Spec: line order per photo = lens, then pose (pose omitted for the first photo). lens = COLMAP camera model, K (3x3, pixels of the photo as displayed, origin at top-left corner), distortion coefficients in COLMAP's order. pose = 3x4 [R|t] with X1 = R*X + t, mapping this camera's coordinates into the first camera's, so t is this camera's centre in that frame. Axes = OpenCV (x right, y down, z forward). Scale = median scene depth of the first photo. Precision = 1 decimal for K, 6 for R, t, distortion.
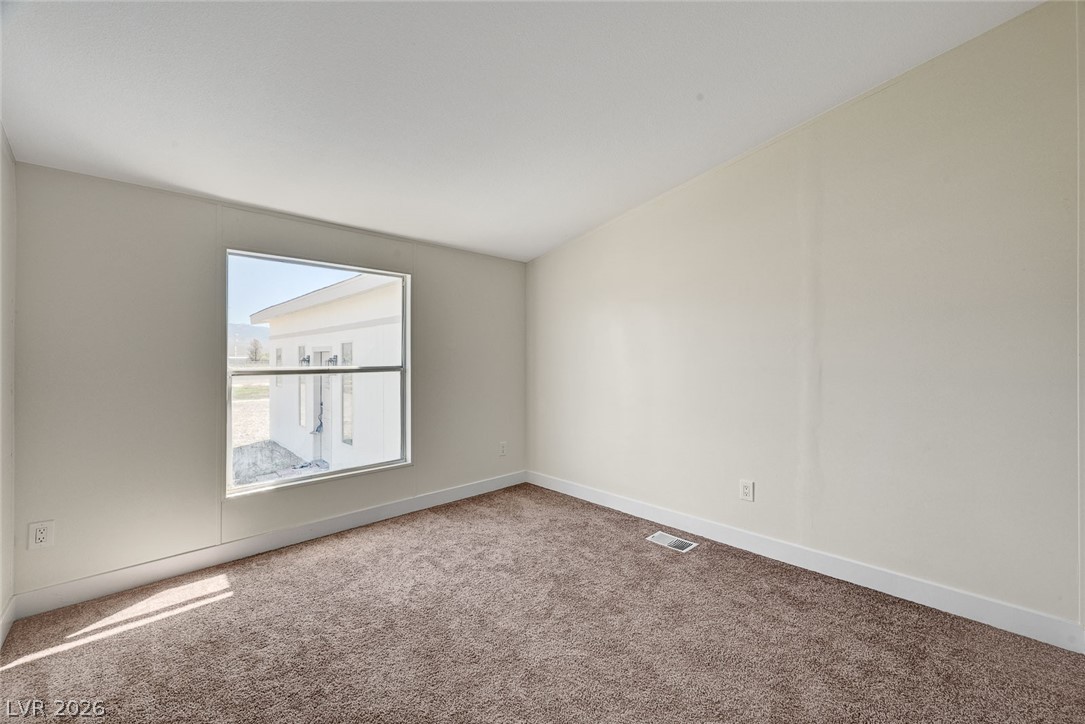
lens RADIAL K [[431.4, 0, 541.9], [0, 431.4, 360.7], [0, 0, 1]] dist [0.016757, 0.000391]
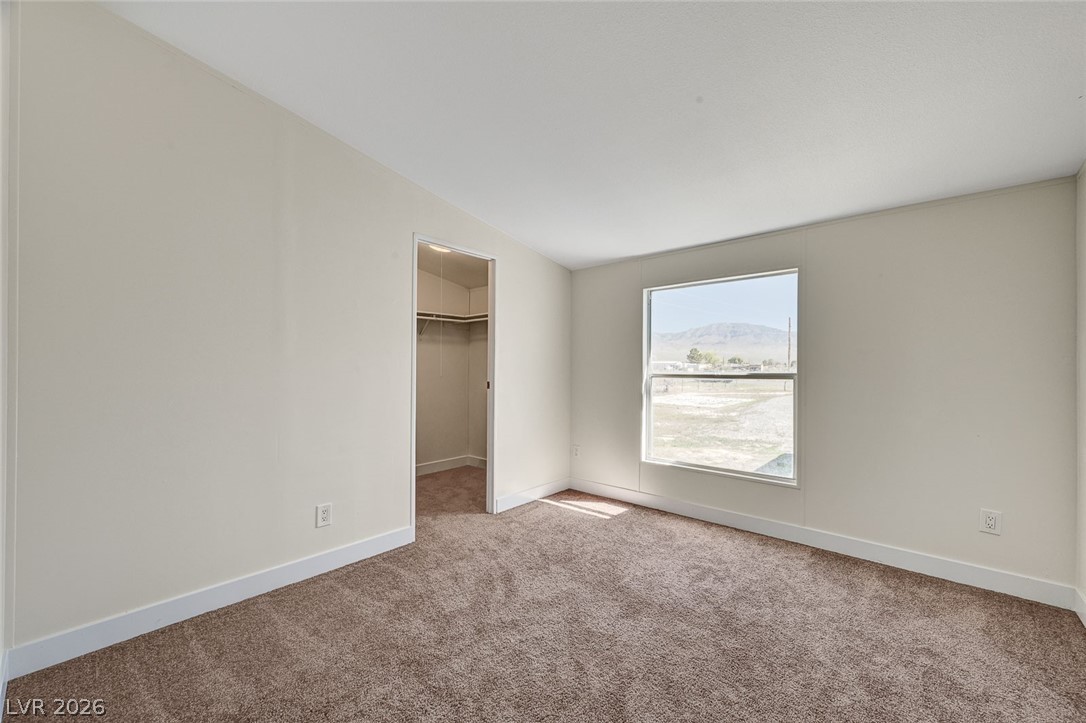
lens RADIAL K [[431.8, 0, 544.4], [0, 431.8, 364.1], [0, 0, 1]] dist [0.016757, 0.000391]
pose [[0.084563, -0.001877, -0.996416, 0.788643], [-0.000019, 0.999998, -0.001885, -0.007709], [0.996418, 0.000178, 0.084563, 0.637952]]
